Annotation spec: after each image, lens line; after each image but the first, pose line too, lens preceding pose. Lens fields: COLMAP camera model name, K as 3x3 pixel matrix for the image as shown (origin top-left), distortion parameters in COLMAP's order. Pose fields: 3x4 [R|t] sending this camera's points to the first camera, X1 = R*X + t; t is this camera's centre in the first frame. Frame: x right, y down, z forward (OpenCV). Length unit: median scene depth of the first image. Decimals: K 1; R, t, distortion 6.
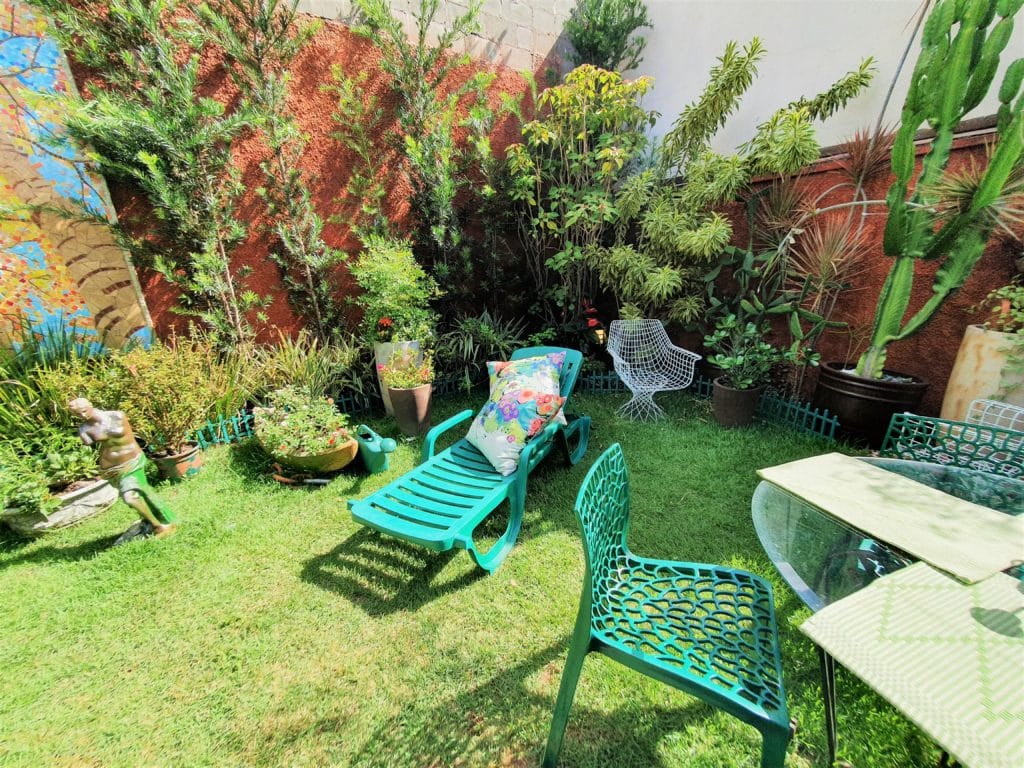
lens RADIAL K [[404.3, 0, 512.0], [0, 404.3, 384.0], [0, 0, 1]] dist [0.023977, -0.004503]
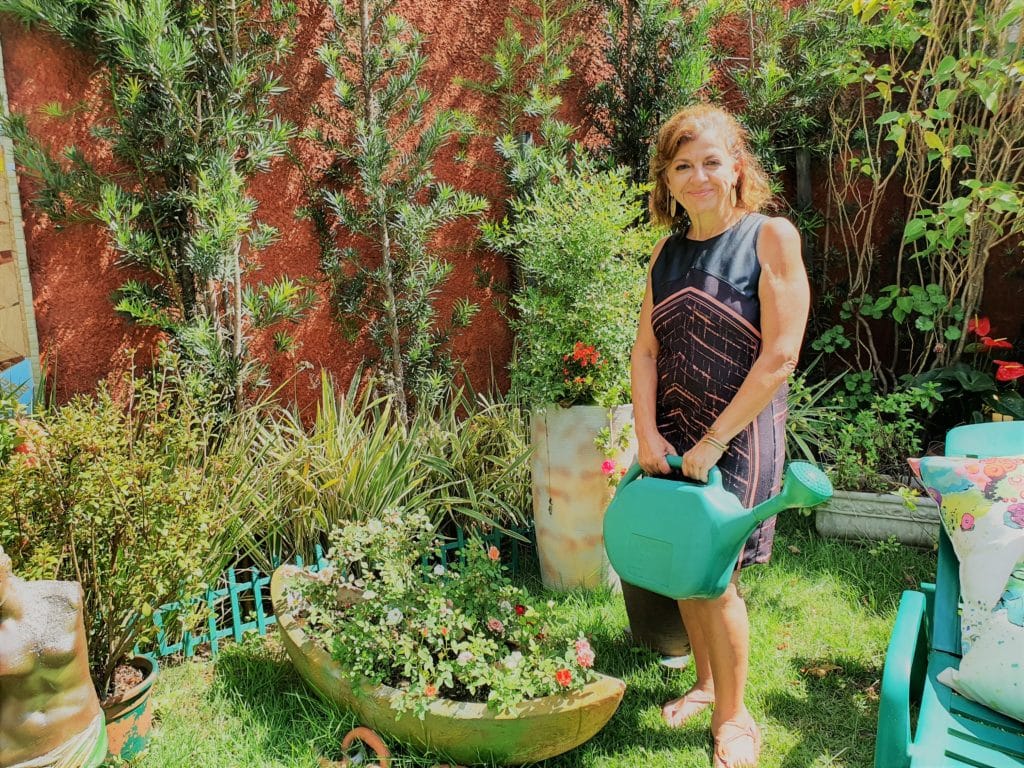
lens RADIAL K [[787.1, 0, 512.0], [0, 787.1, 384.0], [0, 0, 1]] dist [0.060177, -0.006870]
pose [[0.998929, 0.013323, -0.044302, -0.378501], [-0.020274, 0.986852, -0.160349, 0.004085], [0.041583, 0.161075, 0.986066, 0.234604]]
